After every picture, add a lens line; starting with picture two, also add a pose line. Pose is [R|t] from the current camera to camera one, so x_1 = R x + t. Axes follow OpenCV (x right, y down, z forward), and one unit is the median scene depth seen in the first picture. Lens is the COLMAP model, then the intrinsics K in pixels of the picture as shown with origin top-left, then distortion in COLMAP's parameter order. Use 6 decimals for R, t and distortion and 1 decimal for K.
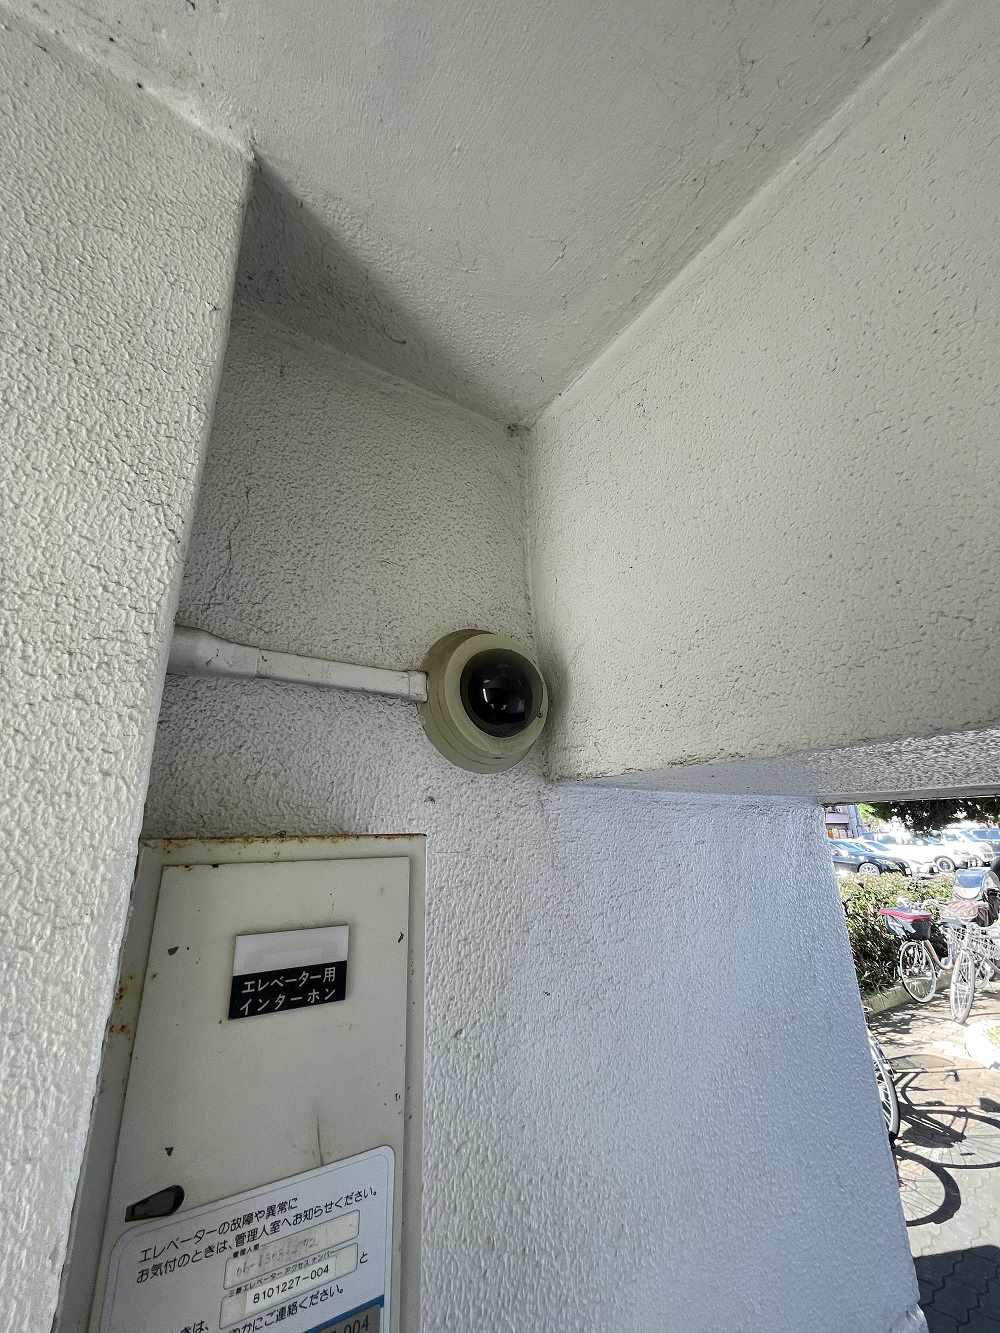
lens RADIAL K [[535.4, 0, 497.0], [0, 535.4, 663.2], [0, 0, 1]] dist [0.008976, -0.000374]
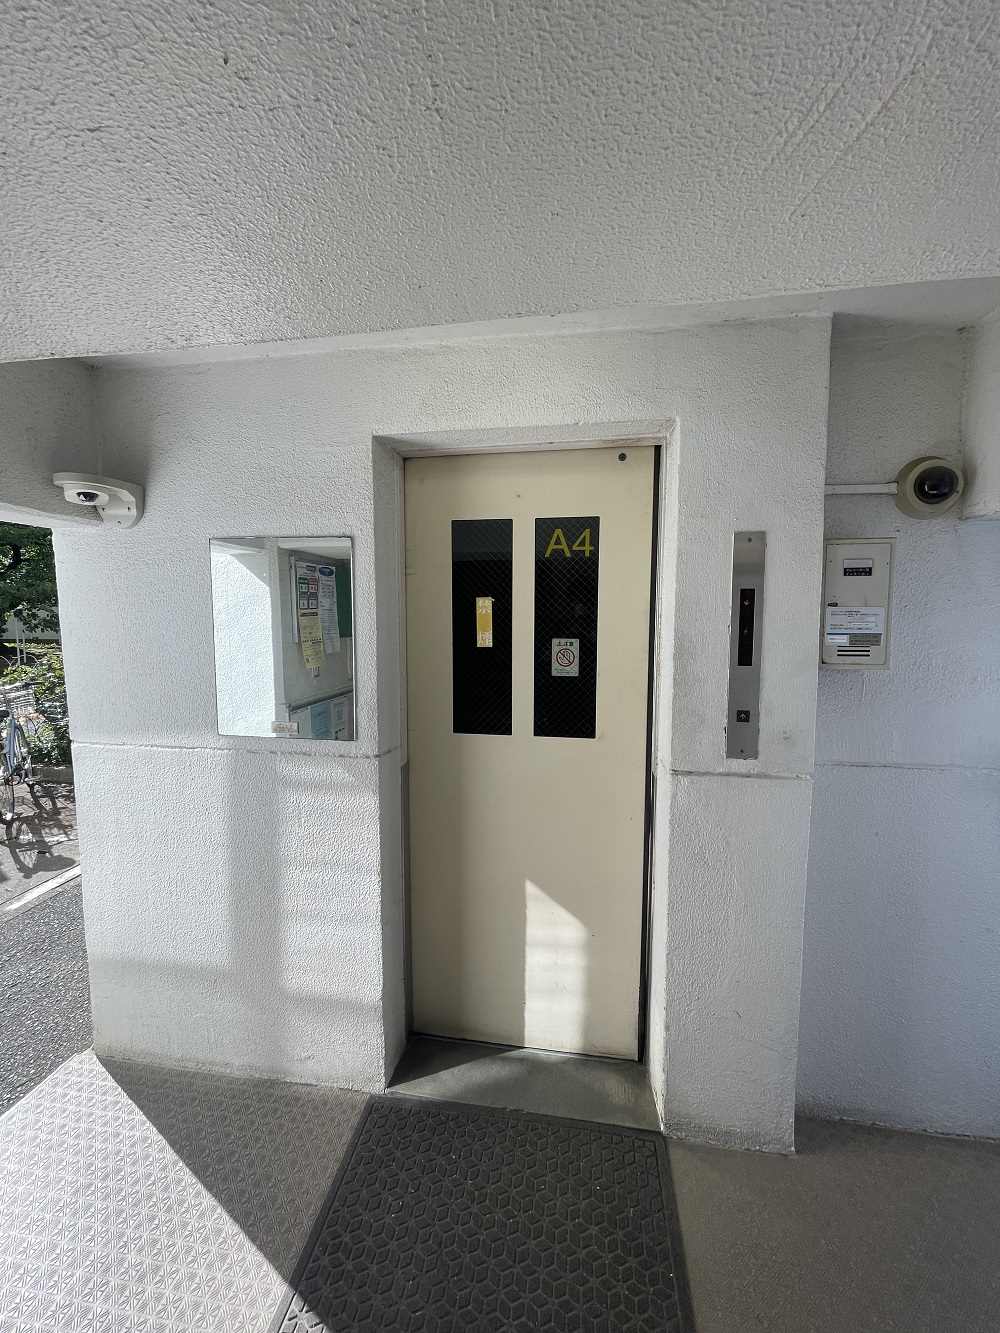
lens RADIAL K [[535.4, 0, 492.0], [0, 535.4, 661.9], [0, 0, 1]] dist [0.008976, -0.000374]
pose [[0.746175, 0.079429, -0.660995, 0.199944], [0.190419, 0.925916, 0.326221, -0.411183], [0.637937, -0.369283, 0.675770, -2.396143]]
